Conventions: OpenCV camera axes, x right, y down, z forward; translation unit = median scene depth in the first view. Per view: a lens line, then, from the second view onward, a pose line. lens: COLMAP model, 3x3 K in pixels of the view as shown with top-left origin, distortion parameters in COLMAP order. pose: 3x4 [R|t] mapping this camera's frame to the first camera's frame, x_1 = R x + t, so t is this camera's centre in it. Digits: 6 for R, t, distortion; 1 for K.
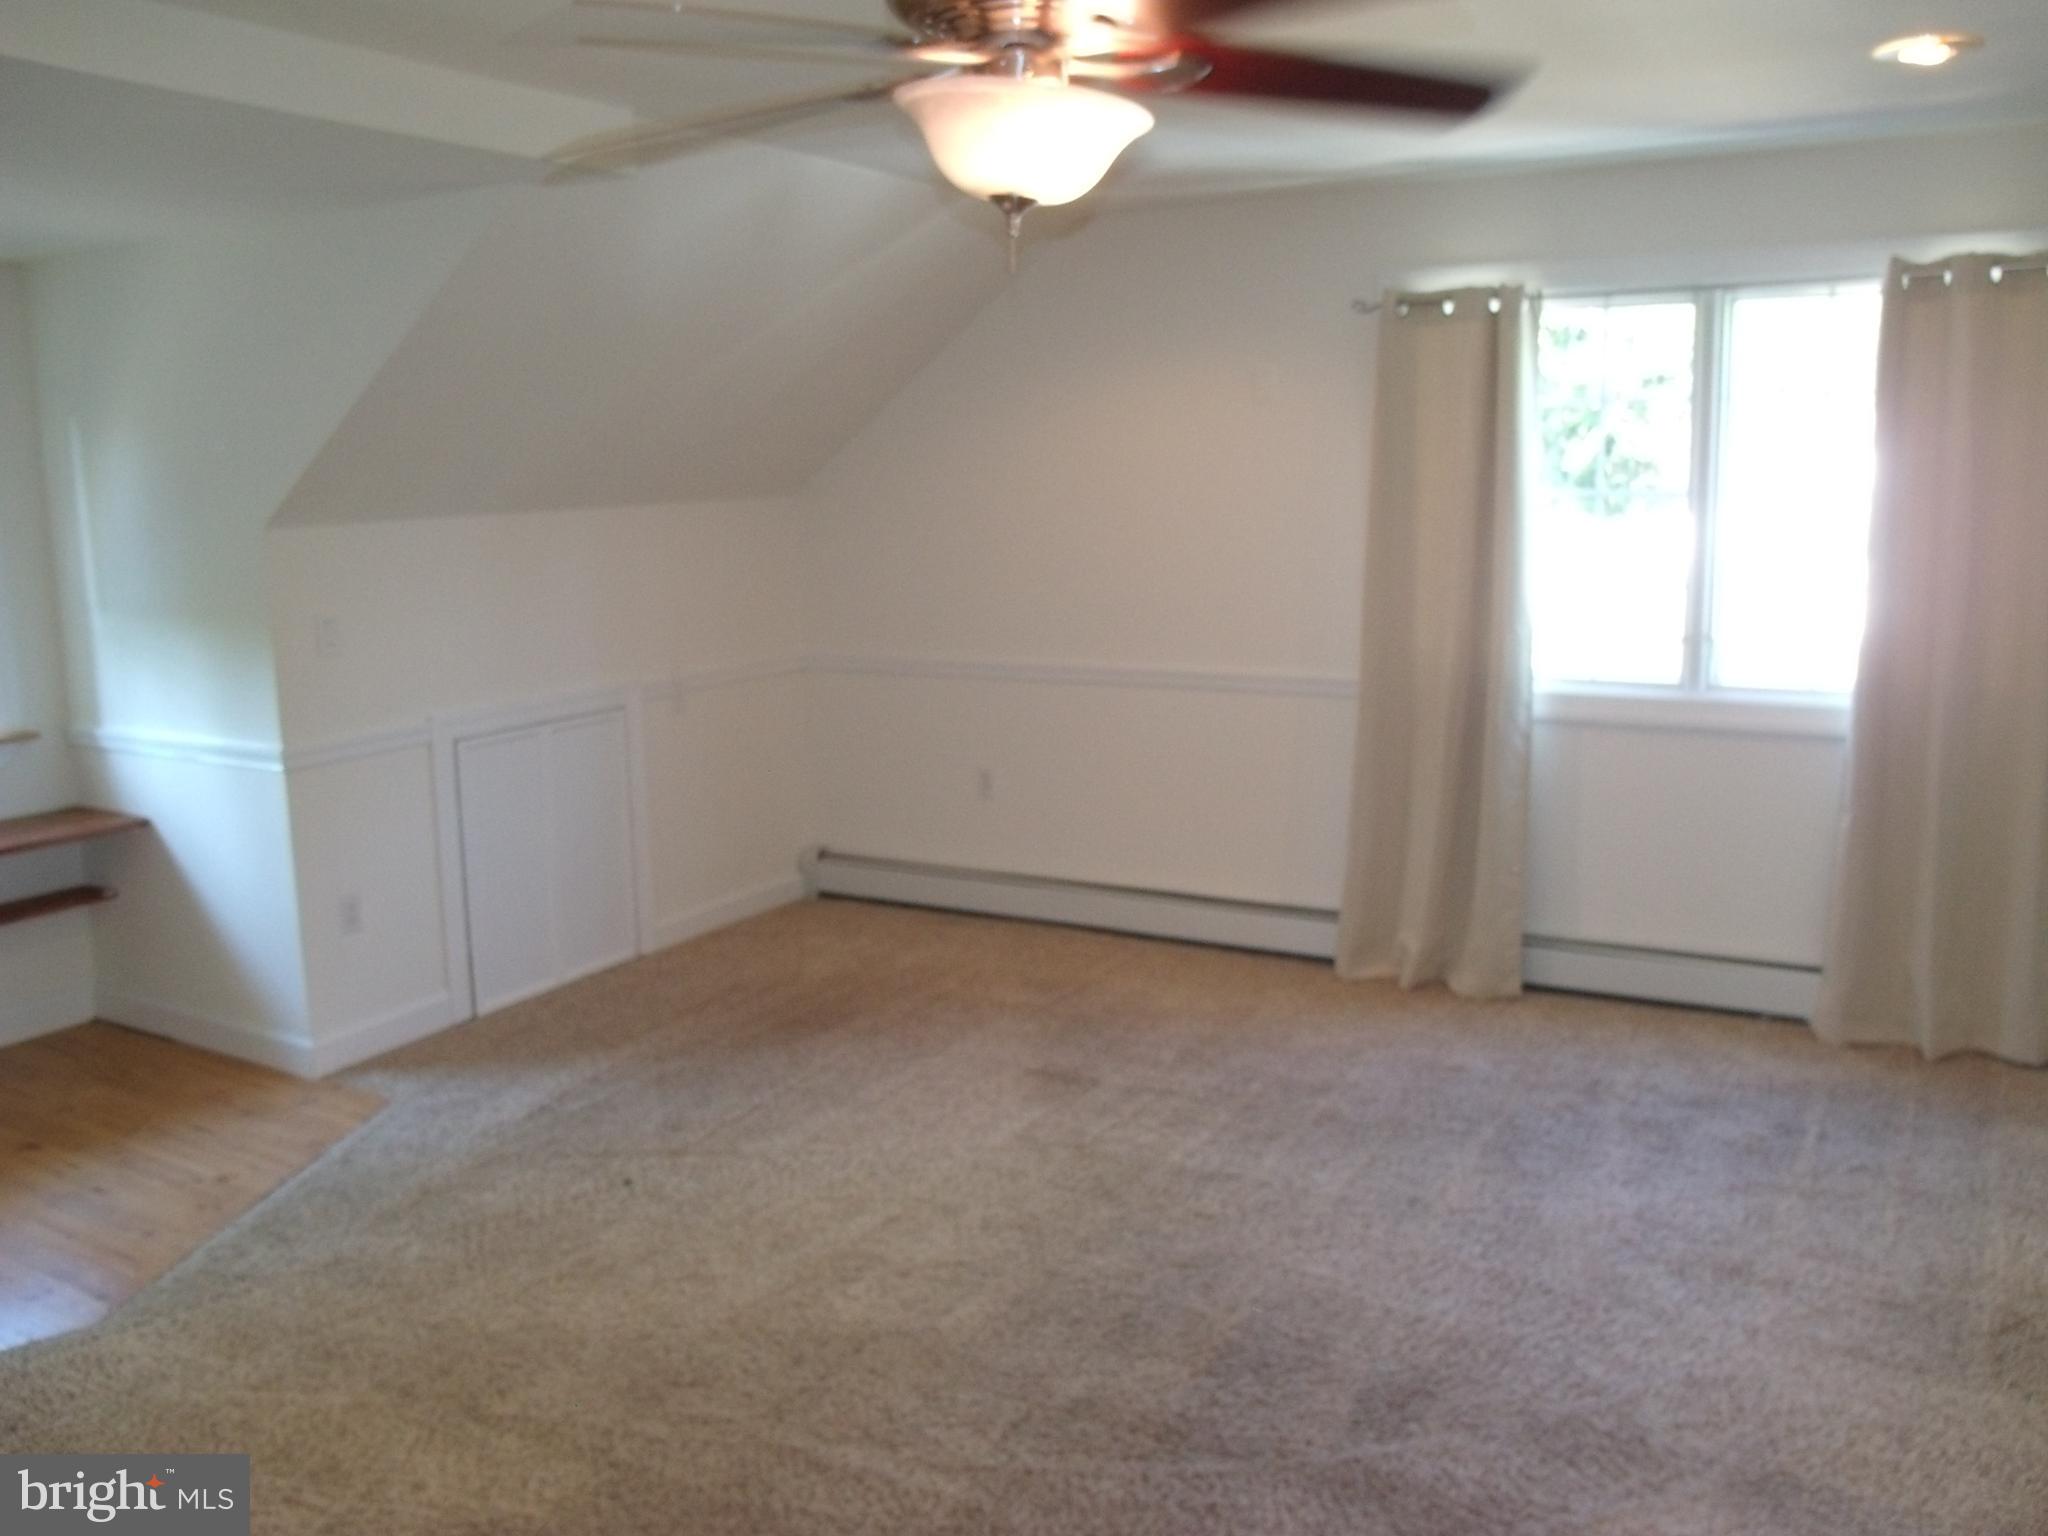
lens RADIAL K [[1653.2, 0, 1022.4], [0, 1653.2, 768.2], [0, 0, 1]] dist [-0.126712, 0.090444]
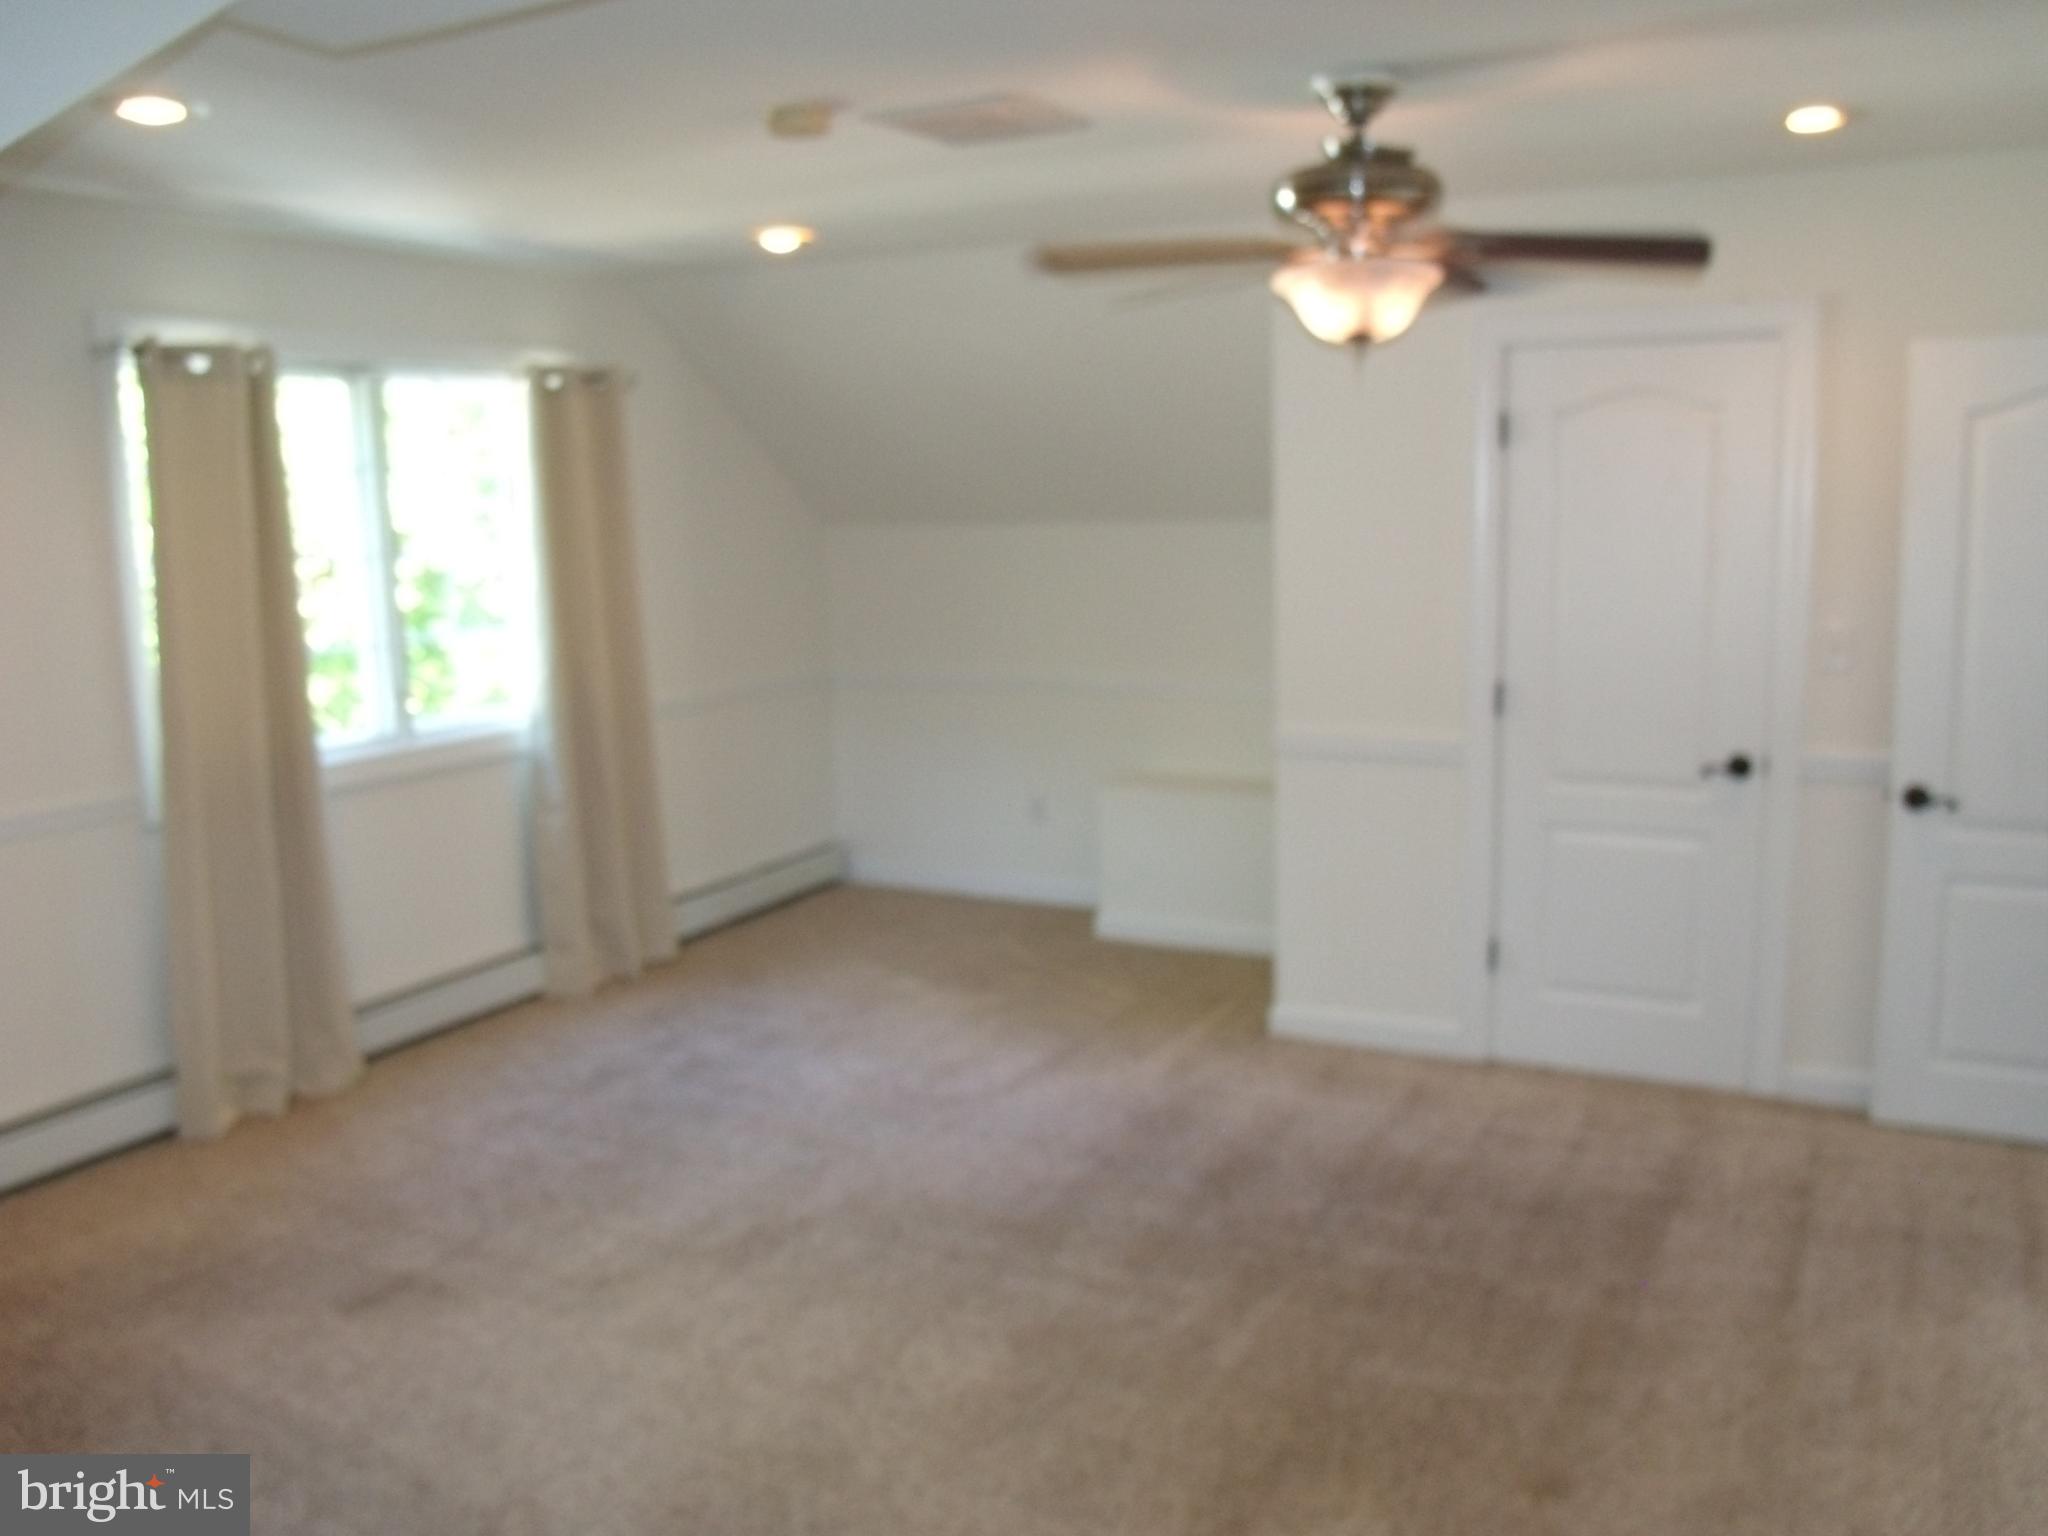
lens RADIAL K [[1653.2, 0, 1022.3], [0, 1653.2, 766.1], [0, 0, 1]] dist [-0.126712, 0.090444]
pose [[-0.004819, -0.144982, 0.989423, -0.660787], [0.217450, 0.965606, 0.142551, -0.094138], [-0.976060, 0.215837, 0.026873, 0.577765]]
